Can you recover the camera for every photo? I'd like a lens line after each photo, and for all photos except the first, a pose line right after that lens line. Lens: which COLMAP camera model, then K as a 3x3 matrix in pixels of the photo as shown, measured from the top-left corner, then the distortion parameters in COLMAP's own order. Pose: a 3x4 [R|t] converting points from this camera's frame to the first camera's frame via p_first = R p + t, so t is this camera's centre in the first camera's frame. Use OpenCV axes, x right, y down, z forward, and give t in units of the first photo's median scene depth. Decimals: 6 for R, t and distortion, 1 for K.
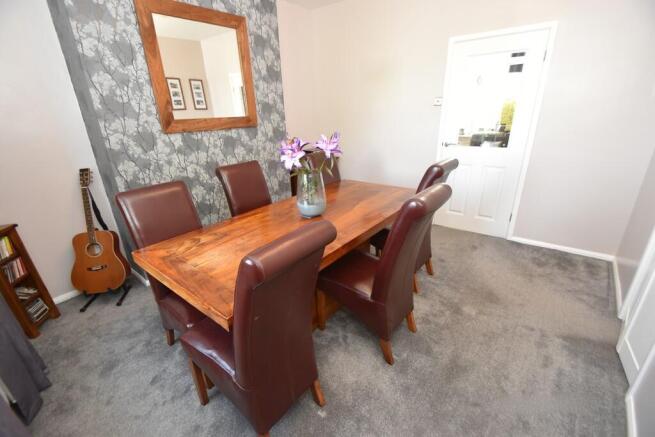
lens RADIAL K [[285.2, 0, 326.6], [0, 285.2, 223.8], [0, 0, 1]] dist [-0.002327, -0.003334]
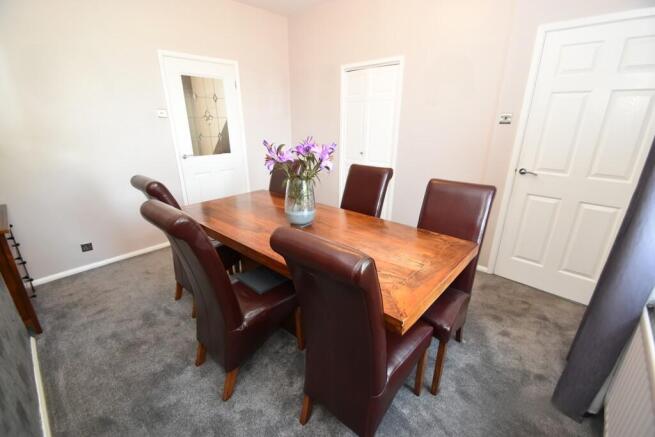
lens RADIAL K [[285.2, 0, 324.9], [0, 285.2, 219.0], [0, 0, 1]] dist [-0.002327, -0.003334]
pose [[0.064264, -0.287830, 0.955523, -1.430023], [0.358490, 0.900246, 0.247068, -0.377143], [-0.931319, 0.326668, 0.161037, 1.134313]]
